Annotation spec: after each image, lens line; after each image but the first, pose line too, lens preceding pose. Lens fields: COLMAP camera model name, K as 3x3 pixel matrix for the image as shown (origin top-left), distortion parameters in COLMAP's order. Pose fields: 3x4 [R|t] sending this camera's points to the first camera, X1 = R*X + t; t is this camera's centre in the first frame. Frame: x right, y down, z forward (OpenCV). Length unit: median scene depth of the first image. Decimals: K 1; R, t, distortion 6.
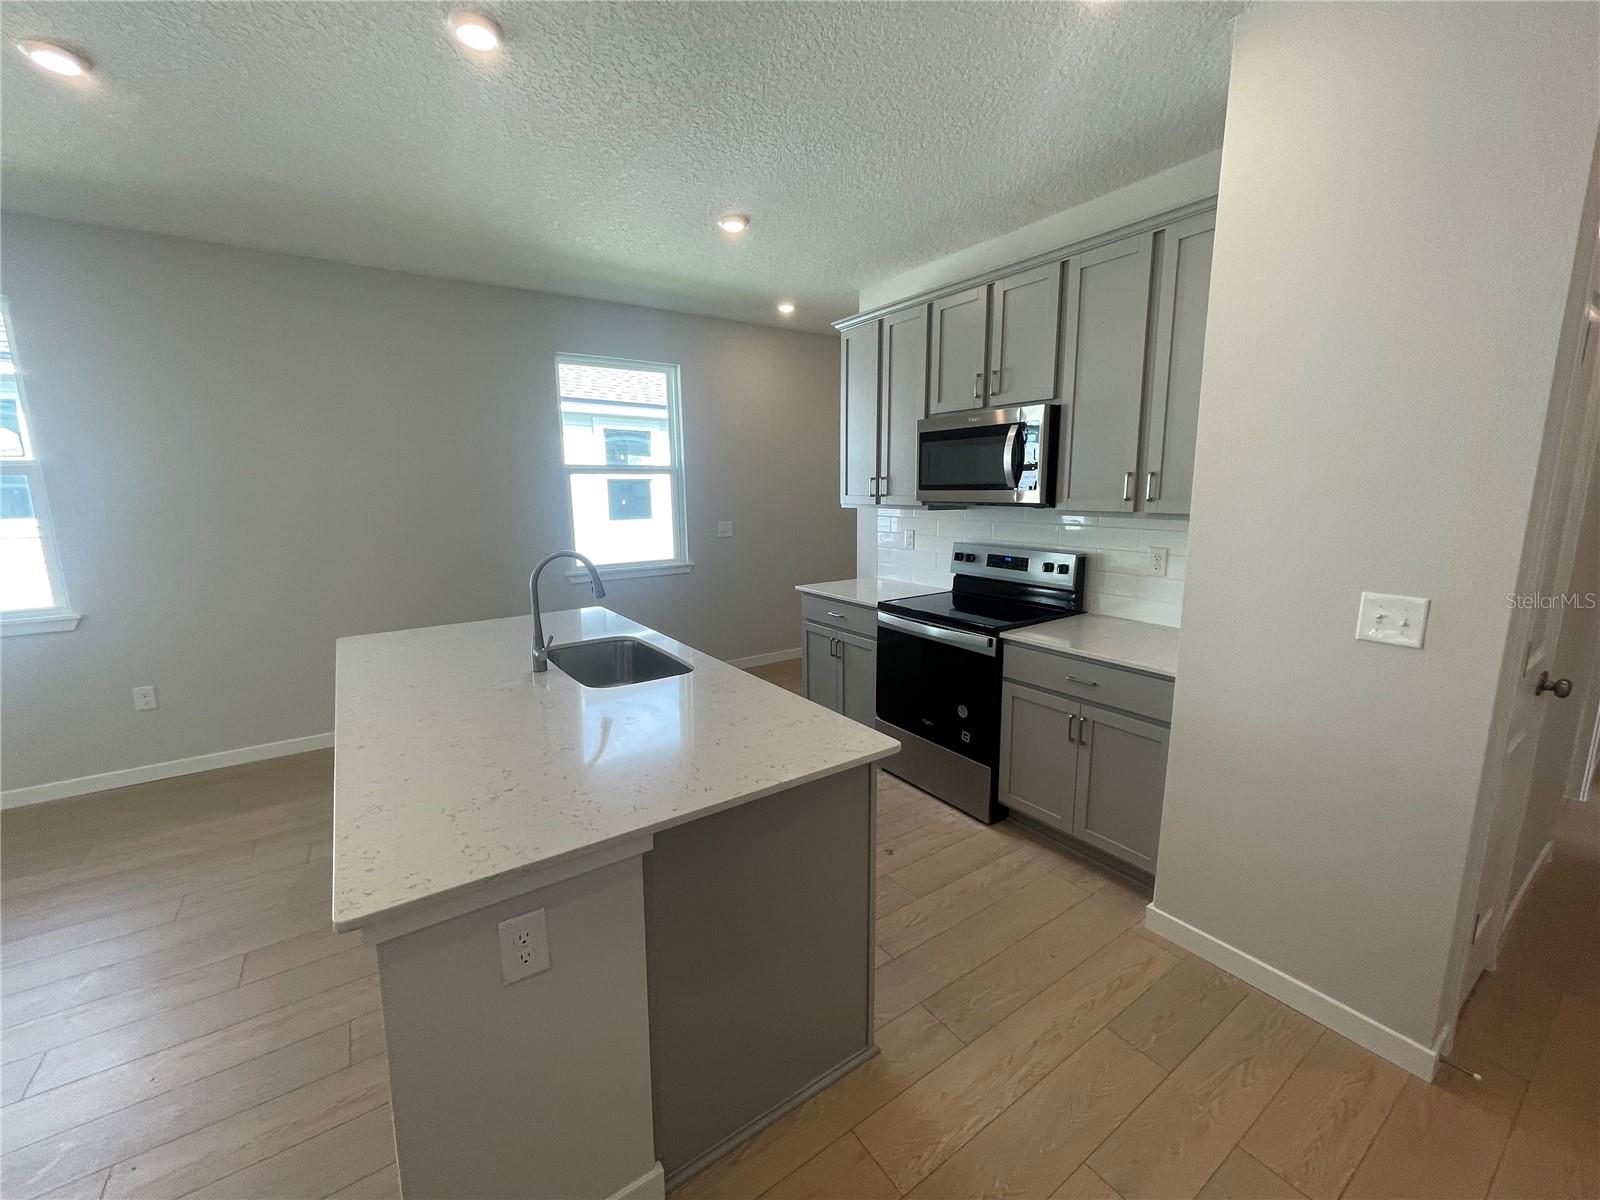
lens RADIAL K [[648.5, 0, 791.8], [0, 648.5, 599.6], [0, 0, 1]] dist [-0.000401, 0.000114]
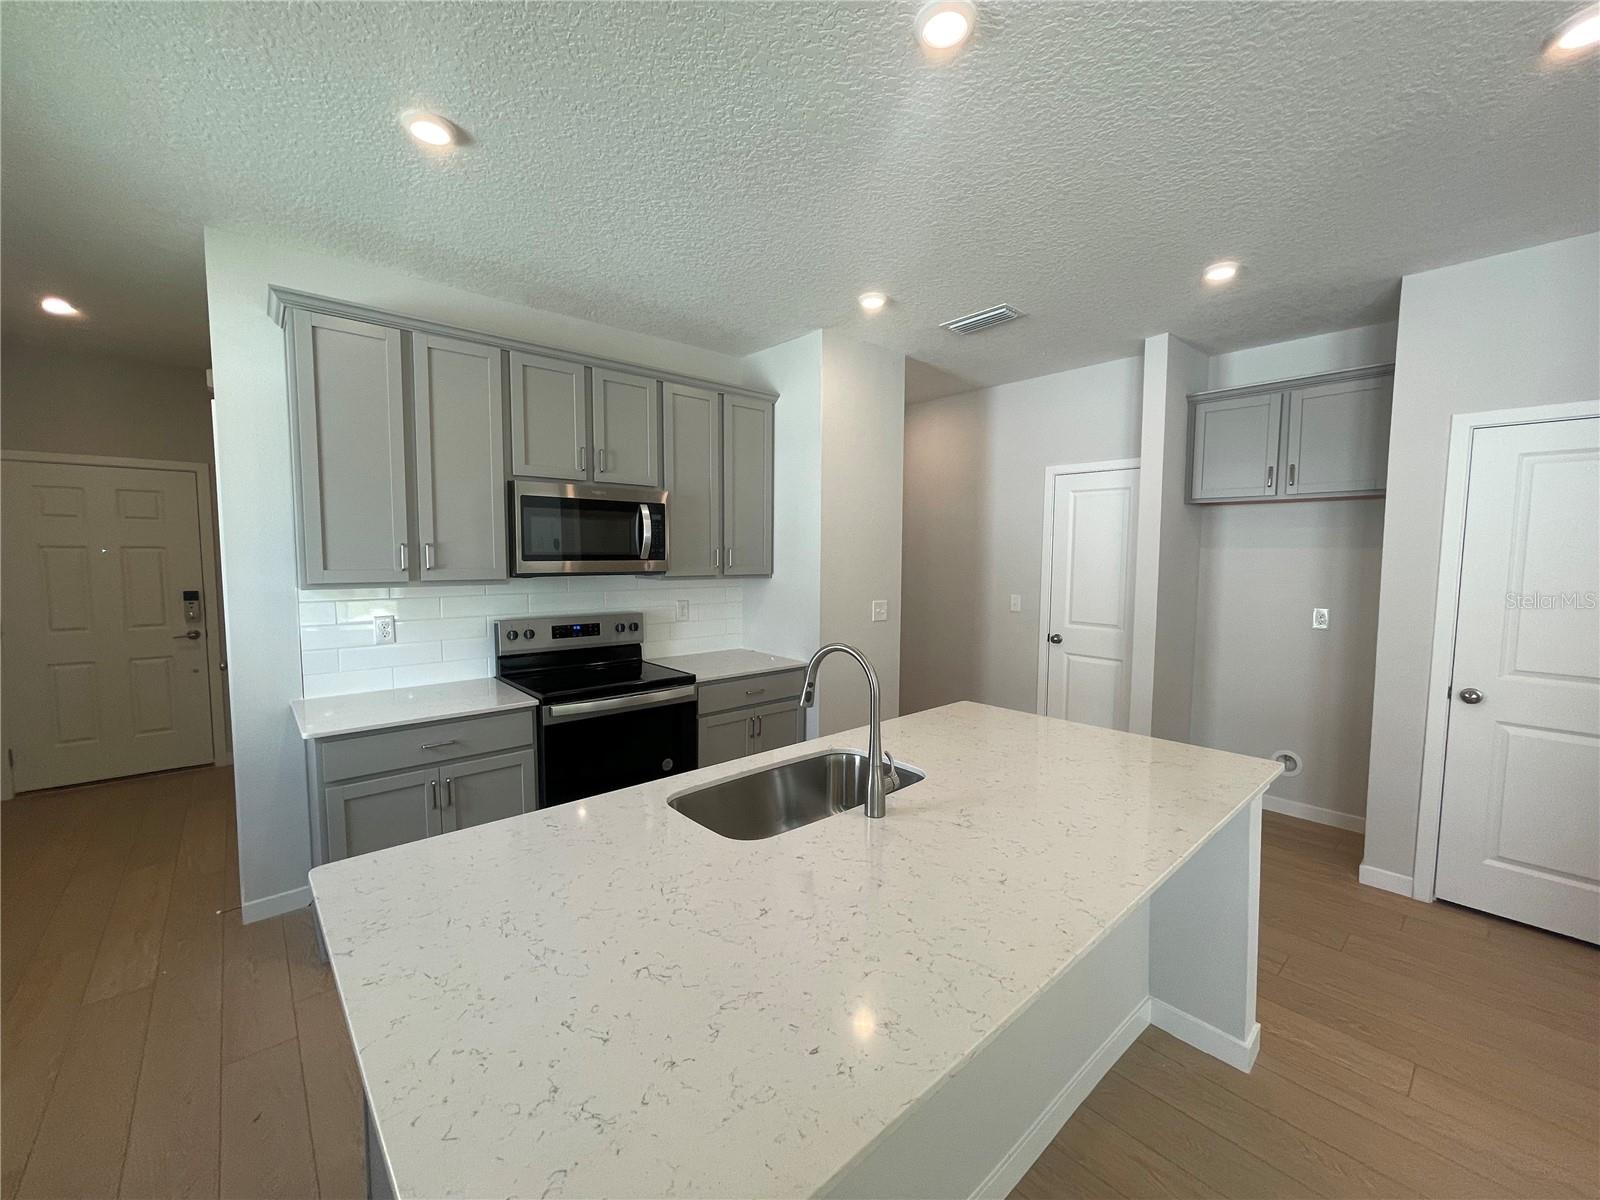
lens RADIAL K [[648.5, 0, 800.5], [0, 648.5, 601.4], [0, 0, 1]] dist [-0.000401, 0.000114]
pose [[-0.123557, -0.062928, 0.990340, -0.712429], [0.172523, 0.981427, 0.083885, -0.126682], [-0.977226, 0.181221, -0.110405, 0.756607]]
